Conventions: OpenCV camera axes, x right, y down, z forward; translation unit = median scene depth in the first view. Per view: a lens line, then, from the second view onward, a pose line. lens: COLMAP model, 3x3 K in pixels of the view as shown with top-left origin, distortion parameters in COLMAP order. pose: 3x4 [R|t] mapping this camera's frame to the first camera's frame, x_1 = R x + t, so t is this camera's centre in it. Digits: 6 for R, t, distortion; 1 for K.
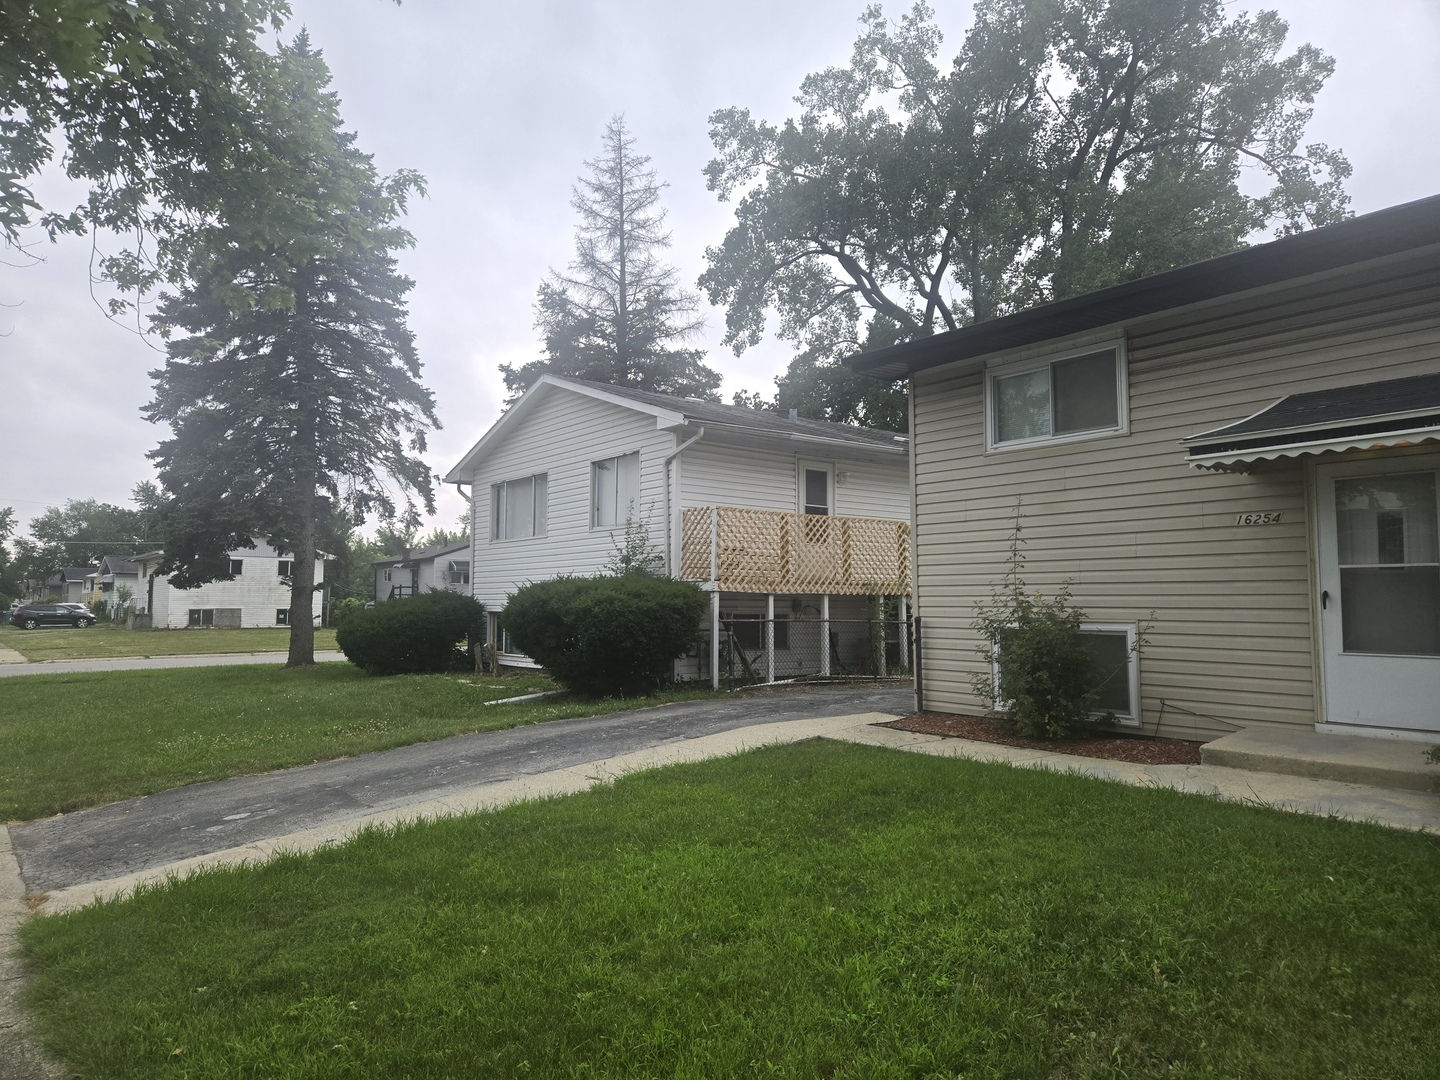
lens RADIAL K [[955.1, 0, 721.2], [0, 955.1, 517.8], [0, 0, 1]] dist [0.070278, -0.076131]
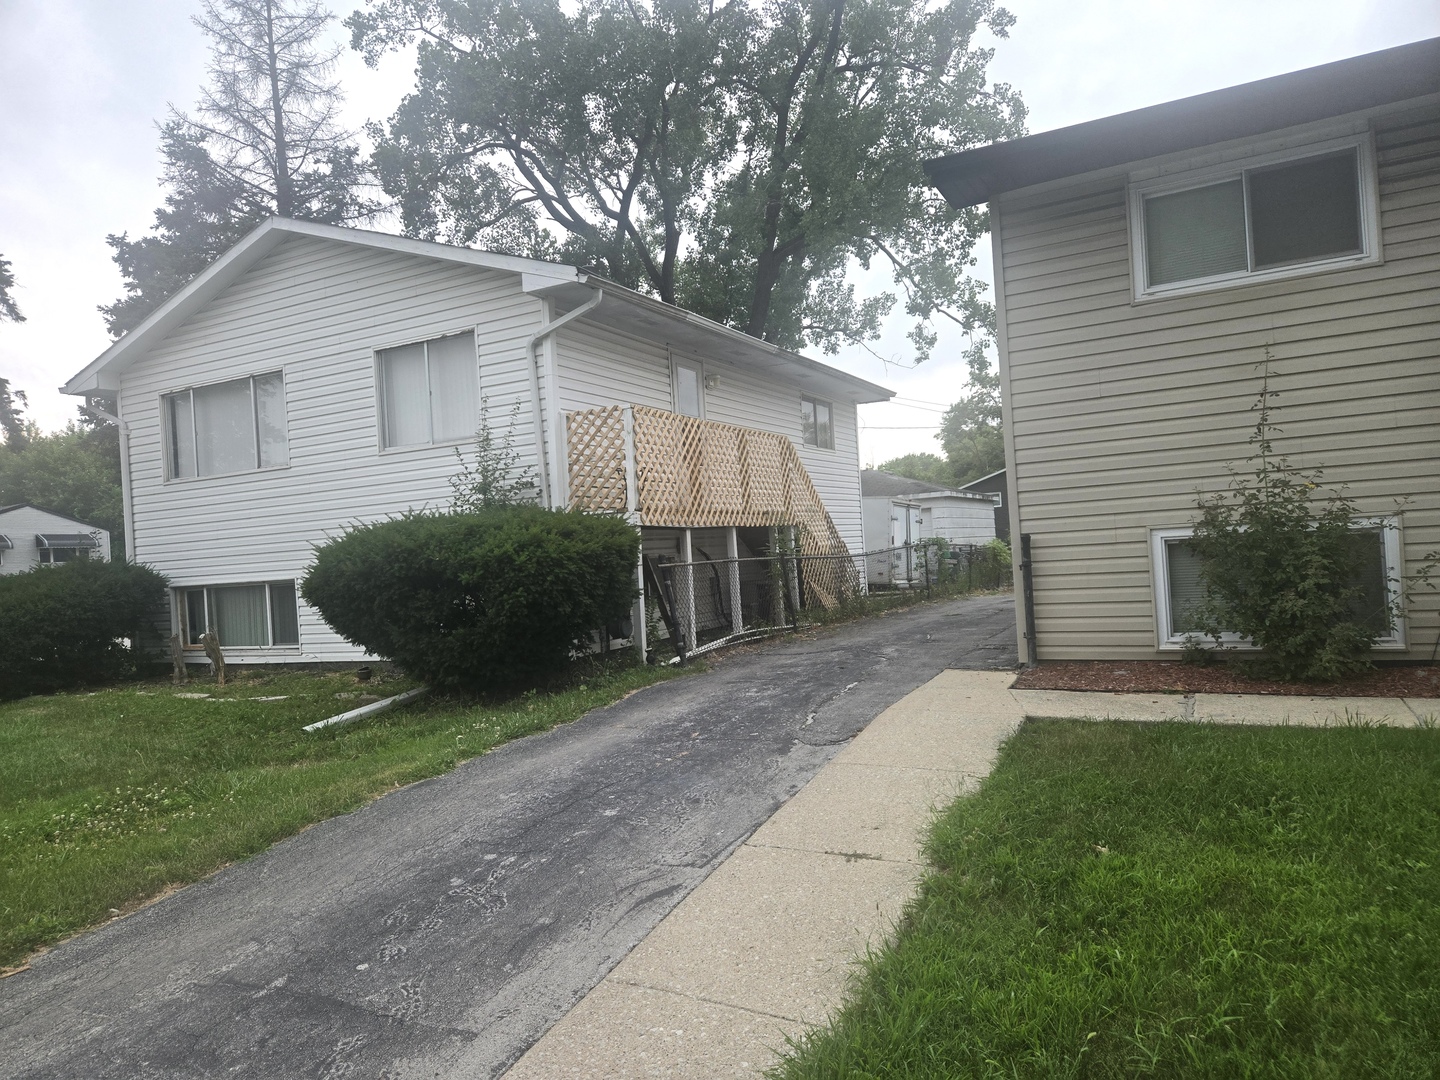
lens RADIAL K [[950.2, 0, 720.0], [0, 950.2, 540.0], [0, 0, 1]] dist [0.069865, -0.061463]
pose [[0.913894, -0.055732, 0.402110, -0.209649], [0.027750, 0.996791, 0.075085, 0.032782], [-0.405004, -0.057461, 0.912507, 0.302652]]
